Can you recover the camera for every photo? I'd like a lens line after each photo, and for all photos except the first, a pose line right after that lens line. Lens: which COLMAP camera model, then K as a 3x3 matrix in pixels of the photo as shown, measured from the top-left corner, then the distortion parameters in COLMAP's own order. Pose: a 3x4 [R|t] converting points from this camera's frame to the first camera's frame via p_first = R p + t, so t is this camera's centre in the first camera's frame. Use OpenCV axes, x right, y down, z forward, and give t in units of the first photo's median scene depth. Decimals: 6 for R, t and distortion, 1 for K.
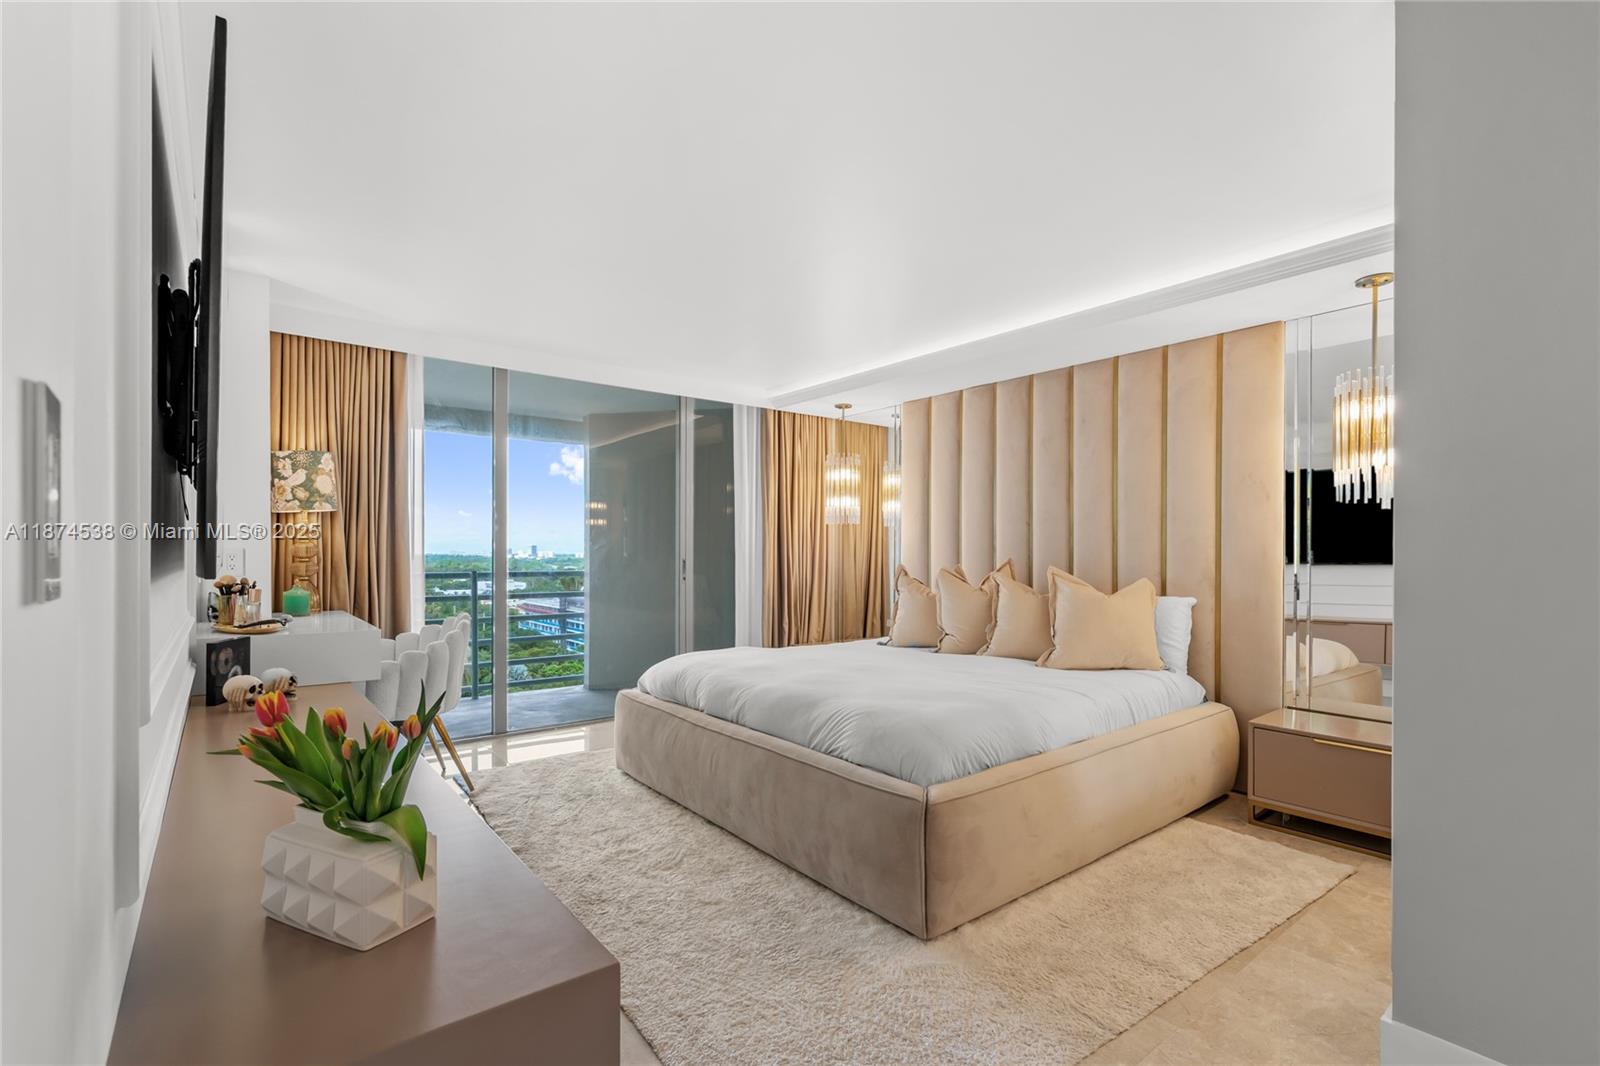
lens RADIAL K [[722.9, 0, 799.1], [0, 722.9, 555.3], [0, 0, 1]] dist [-0.011484, -0.000159]
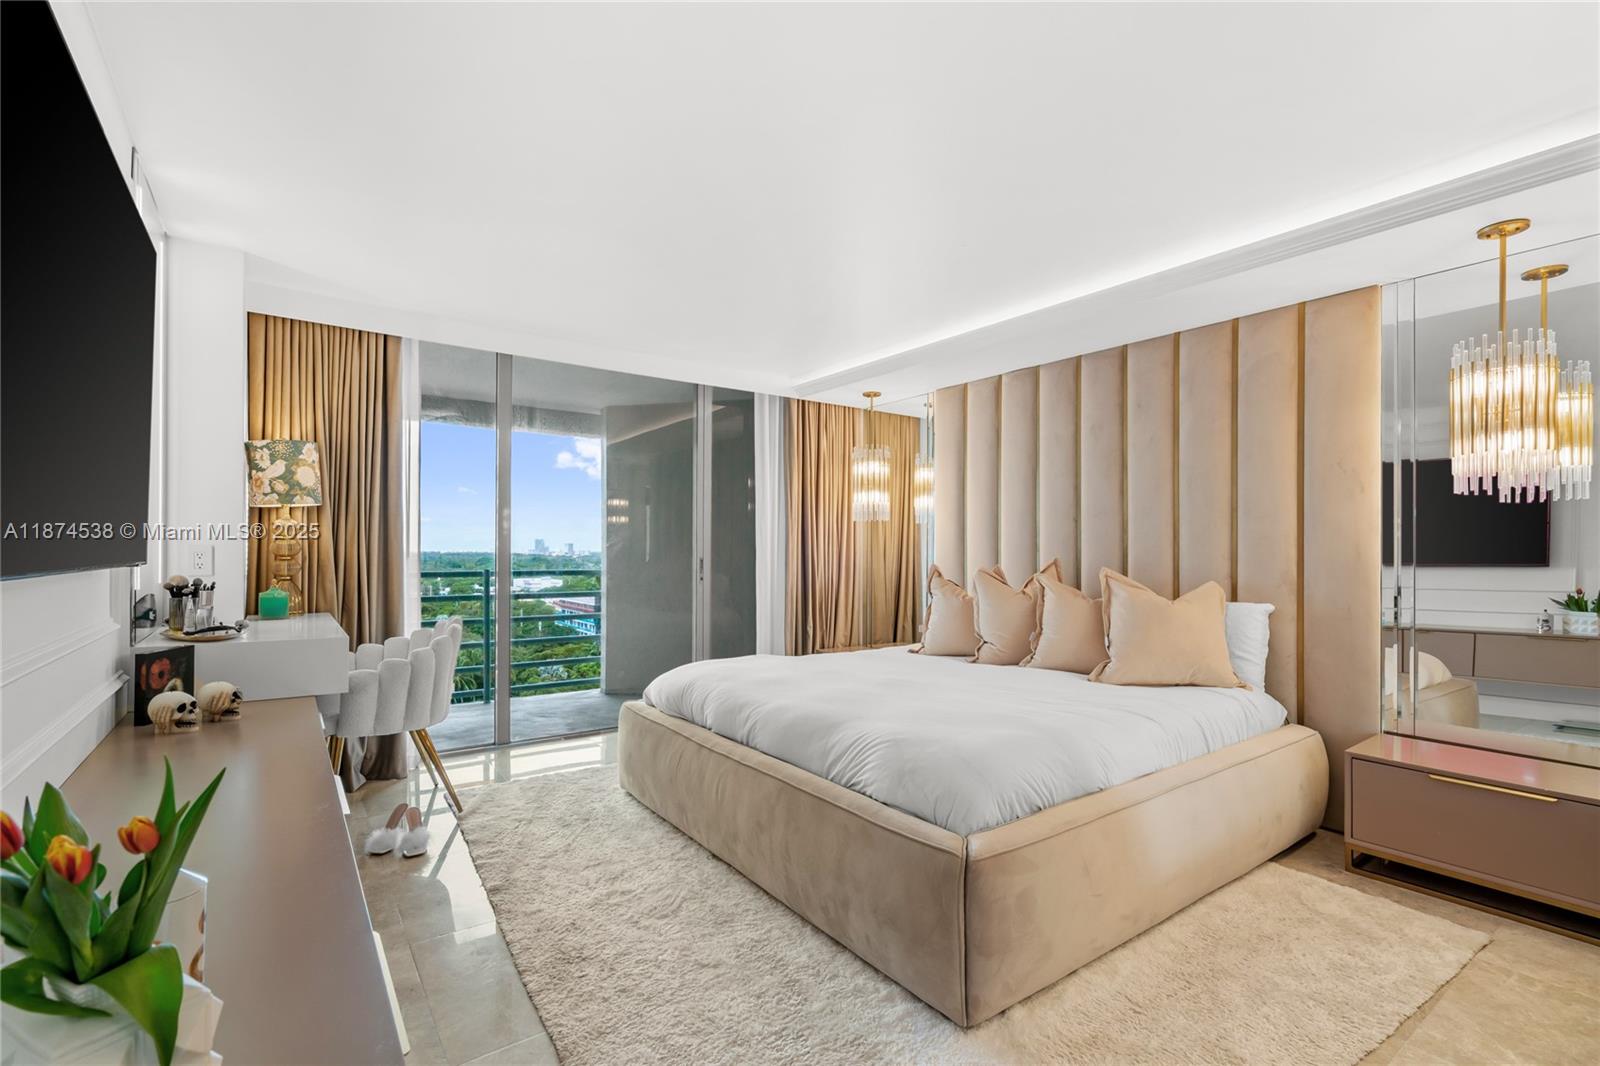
lens RADIAL K [[716.4, 0, 800.2], [0, 716.4, 543.8], [0, 0, 1]] dist [-0.006745, -0.000206]
pose [[0.999038, 0.001813, -0.043818, 0.014802], [-0.002420, 0.999902, -0.013807, -0.001042], [0.043788, 0.013900, 0.998944, 0.113824]]
